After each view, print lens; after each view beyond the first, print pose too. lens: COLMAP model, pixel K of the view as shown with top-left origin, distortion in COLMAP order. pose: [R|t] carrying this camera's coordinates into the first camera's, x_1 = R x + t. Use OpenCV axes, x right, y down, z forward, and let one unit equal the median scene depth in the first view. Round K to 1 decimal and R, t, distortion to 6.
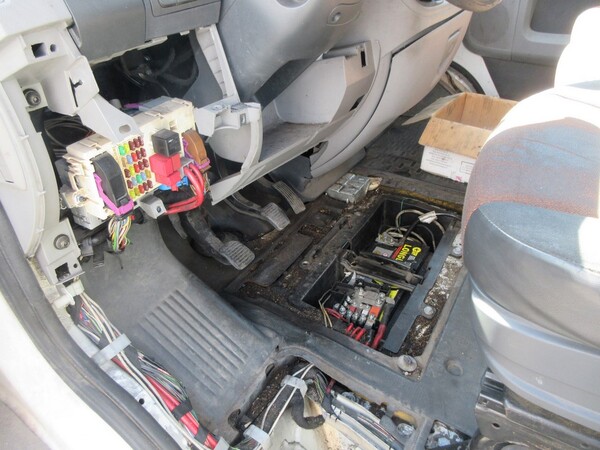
lens RADIAL K [[443.6, 0, 308.9], [0, 443.6, 225.3], [0, 0, 1]] dist [0.004477, 0.005141]
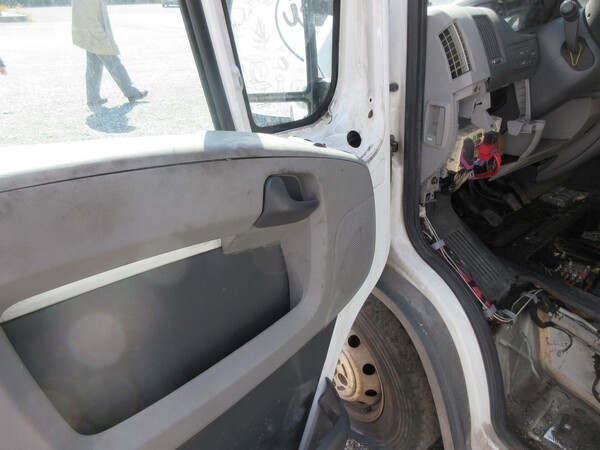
lens RADIAL K [[443.6, 0, 308.8], [0, 443.6, 225.1], [0, 0, 1]] dist [0.004477, 0.005141]
pose [[0.940038, 0.135749, -0.312890, -0.286912], [-0.158737, 0.986100, -0.049079, 0.282998], [0.301878, 0.095803, 0.948521, -0.709124]]
